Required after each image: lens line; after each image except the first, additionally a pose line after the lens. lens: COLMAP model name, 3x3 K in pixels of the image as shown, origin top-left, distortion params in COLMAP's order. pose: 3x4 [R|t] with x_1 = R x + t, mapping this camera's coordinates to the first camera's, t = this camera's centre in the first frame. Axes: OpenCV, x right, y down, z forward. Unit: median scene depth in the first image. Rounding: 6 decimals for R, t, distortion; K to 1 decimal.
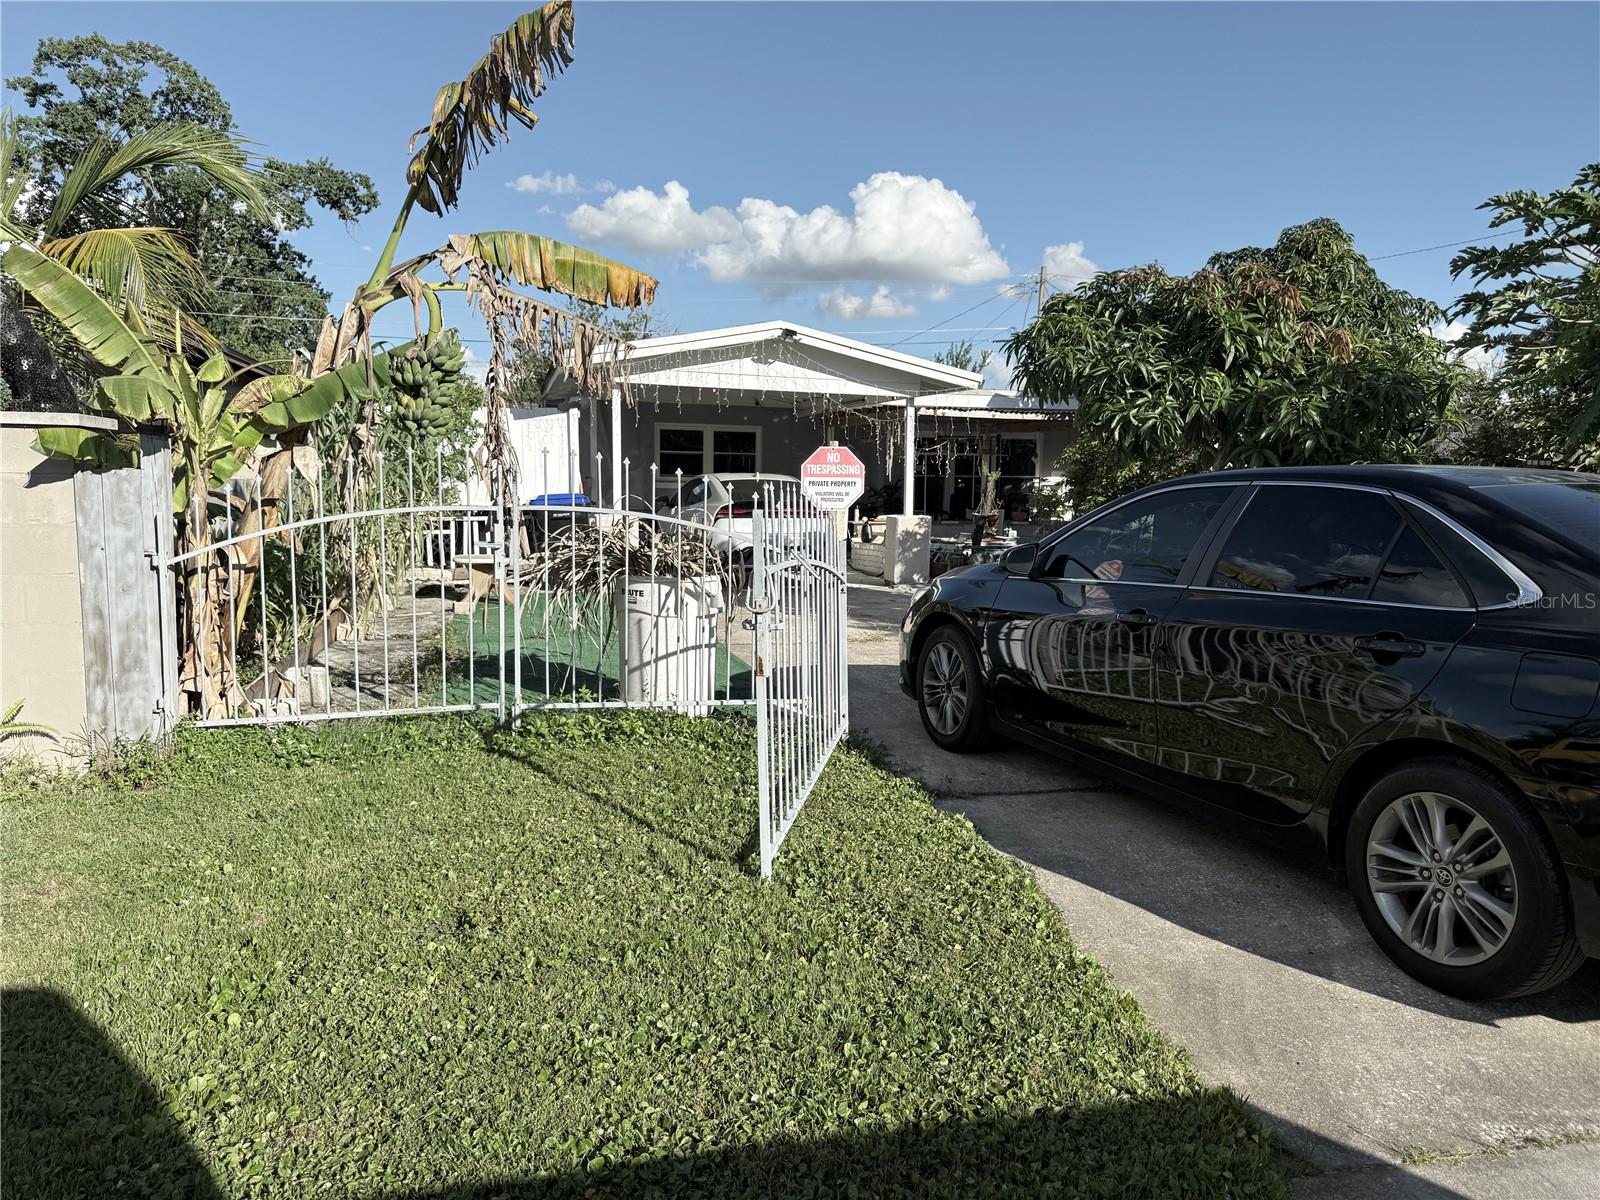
lens RADIAL K [[1131.3, 0, 802.0], [0, 1131.3, 598.3], [0, 0, 1]] dist [0.055272, -0.066498]
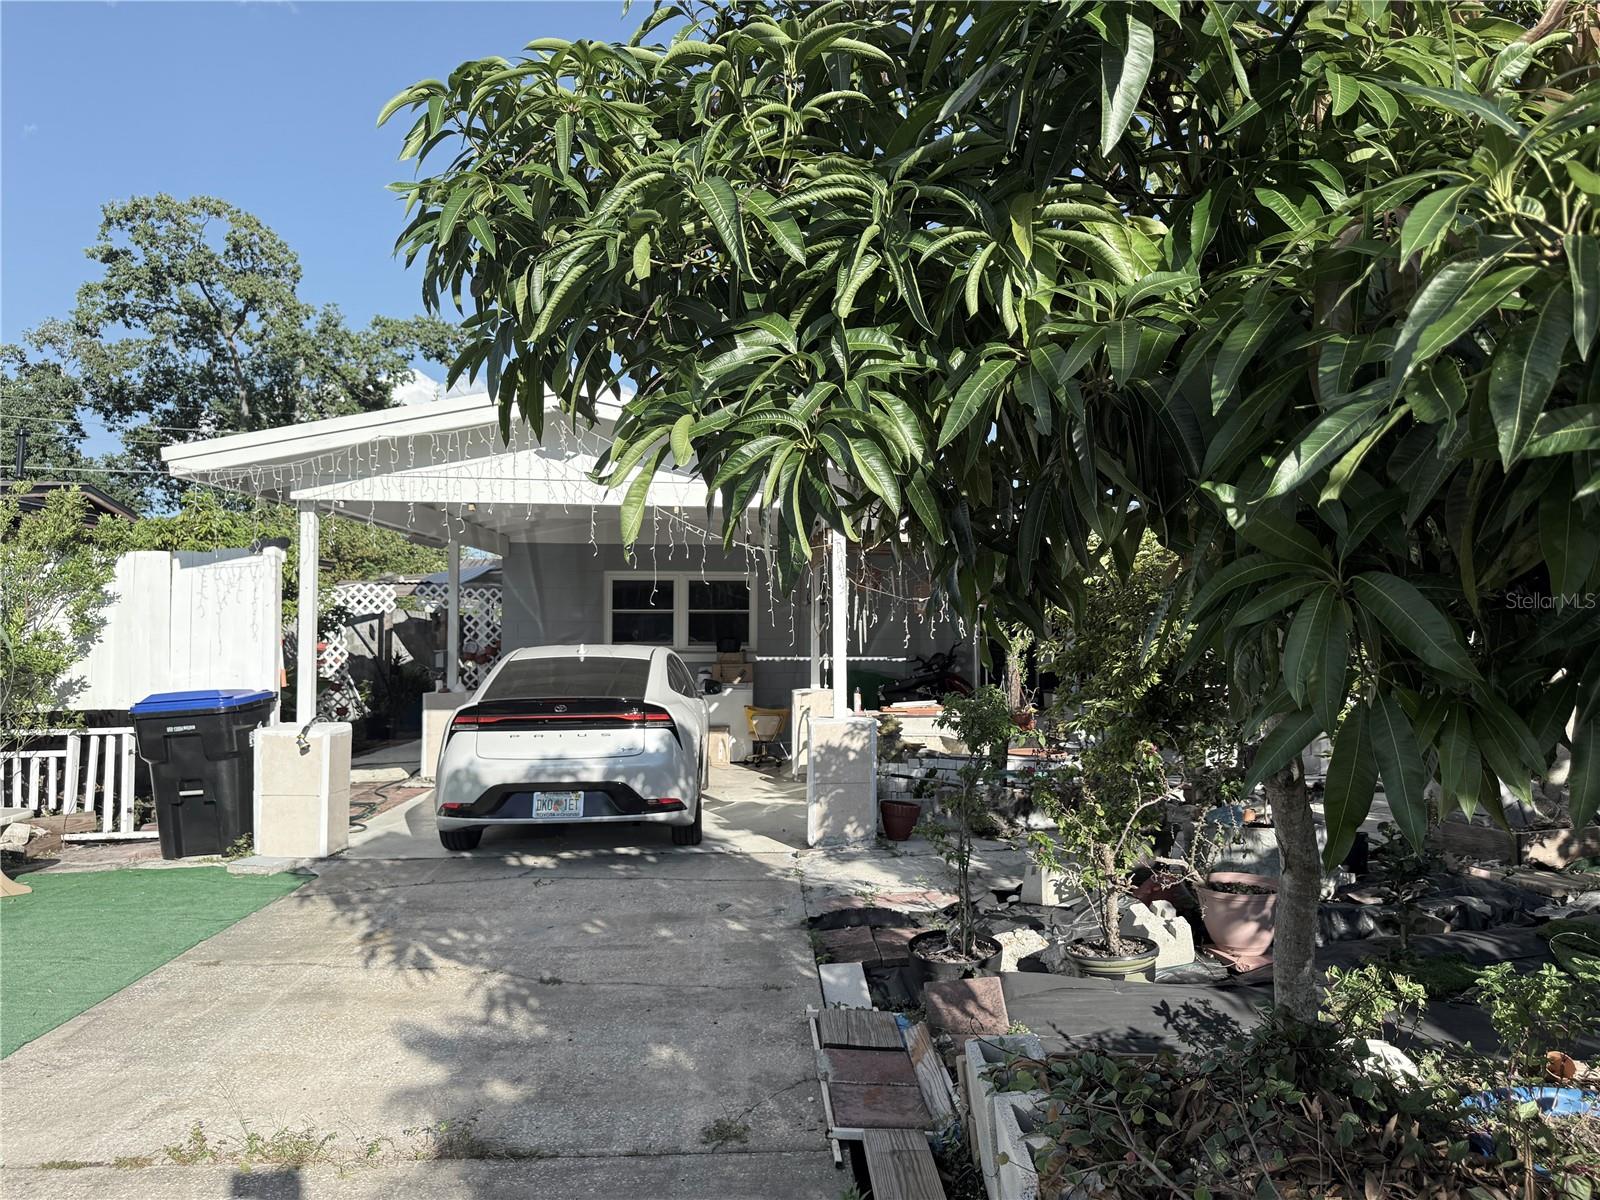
lens RADIAL K [[1131.3, 0, 797.7], [0, 1131.3, 602.9], [0, 0, 1]] dist [0.055272, -0.066498]
pose [[0.976809, -0.025198, -0.212625, 0.203922], [-0.003029, 0.991326, -0.131393, -0.057175], [0.214092, 0.128990, 0.968259, 0.460157]]
